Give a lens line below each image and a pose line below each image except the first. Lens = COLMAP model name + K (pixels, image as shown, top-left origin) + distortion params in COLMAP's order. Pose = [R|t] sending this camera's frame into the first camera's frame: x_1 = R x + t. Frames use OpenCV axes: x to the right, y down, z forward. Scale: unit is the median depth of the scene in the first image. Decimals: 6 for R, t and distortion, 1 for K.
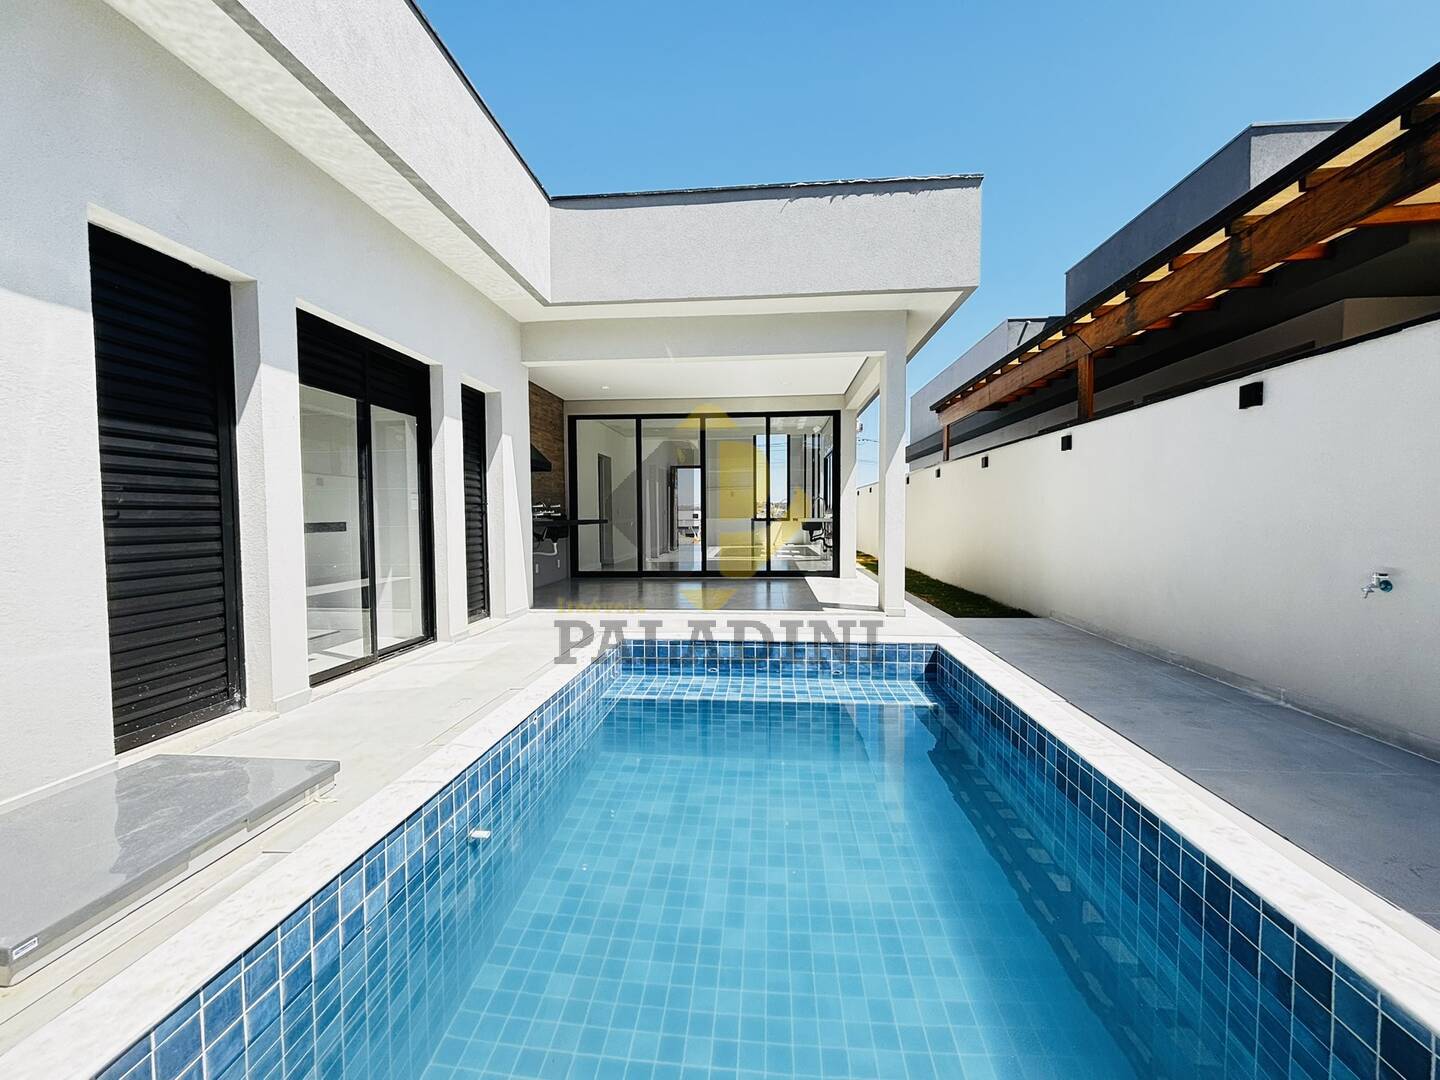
lens RADIAL K [[577.4, 0, 719.6], [0, 577.4, 544.0], [0, 0, 1]] dist [0.002761, -0.001954]
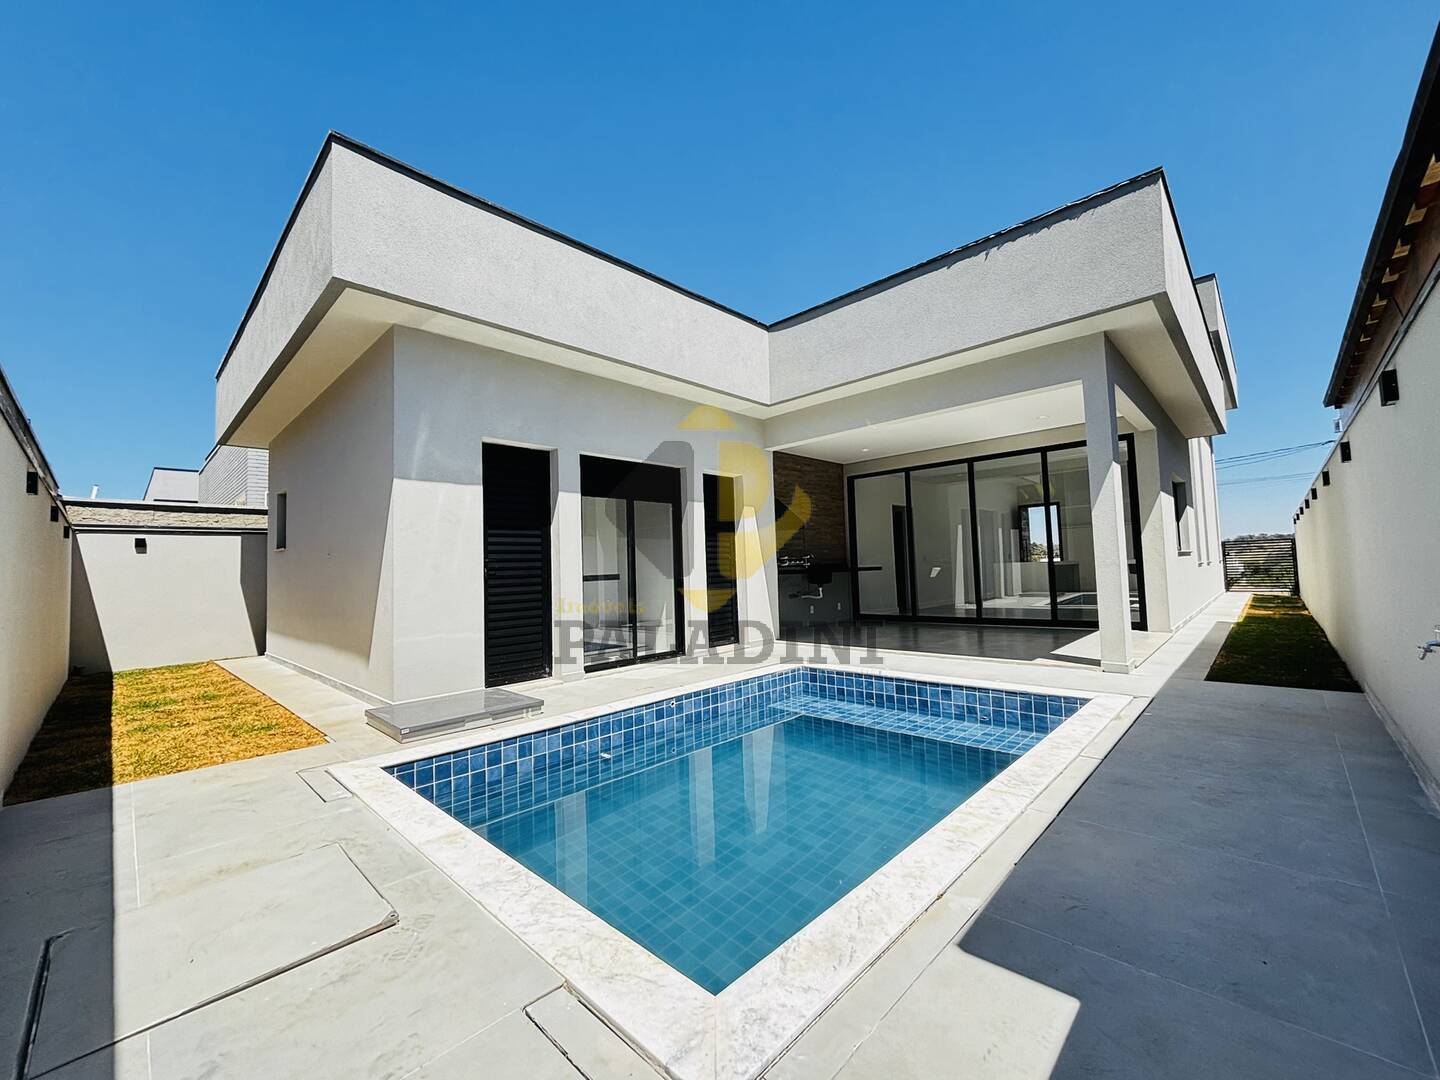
lens RADIAL K [[577.4, 0, 722.6], [0, 577.4, 546.7], [0, 0, 1]] dist [0.002761, -0.001954]
pose [[0.781949, -0.044962, -0.621719, 0.508719], [-0.002557, 0.997156, -0.075328, 0.005161], [0.623338, 0.060492, 0.779609, -0.077853]]
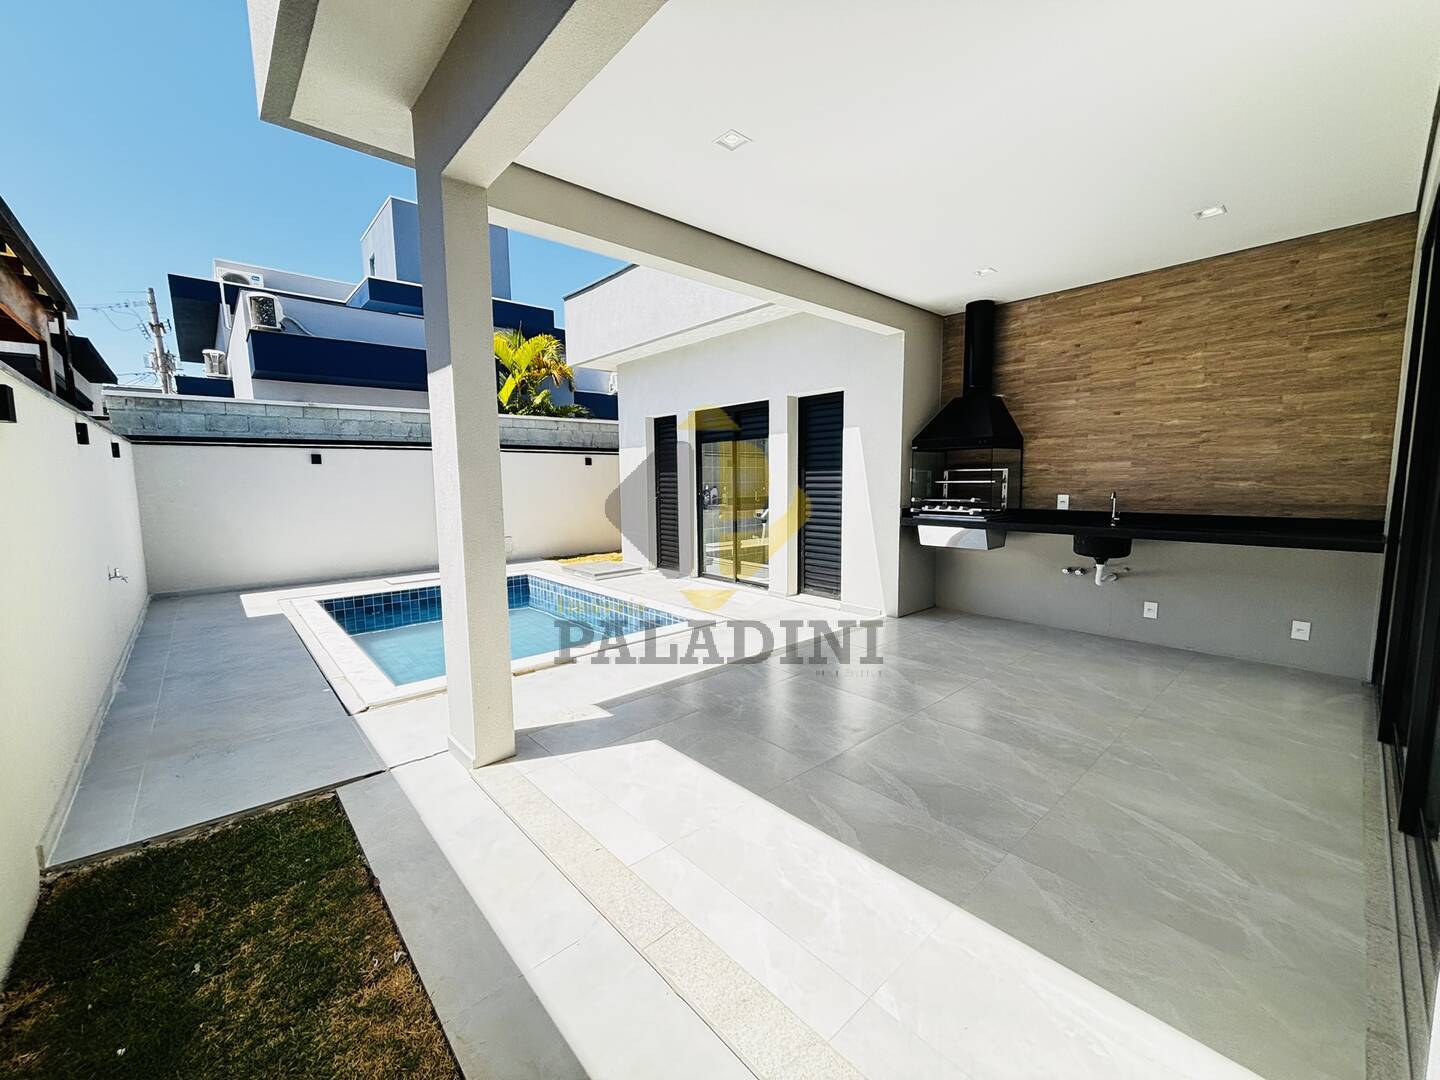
lens RADIAL K [[577.4, 0, 719.9], [0, 577.4, 540.3], [0, 0, 1]] dist [0.002761, -0.001954]
pose [[-0.686107, 0.098022, -0.720867, 0.653992], [-0.017673, 0.988343, 0.151214, -0.180985], [0.727286, 0.116489, -0.676377, 1.934965]]
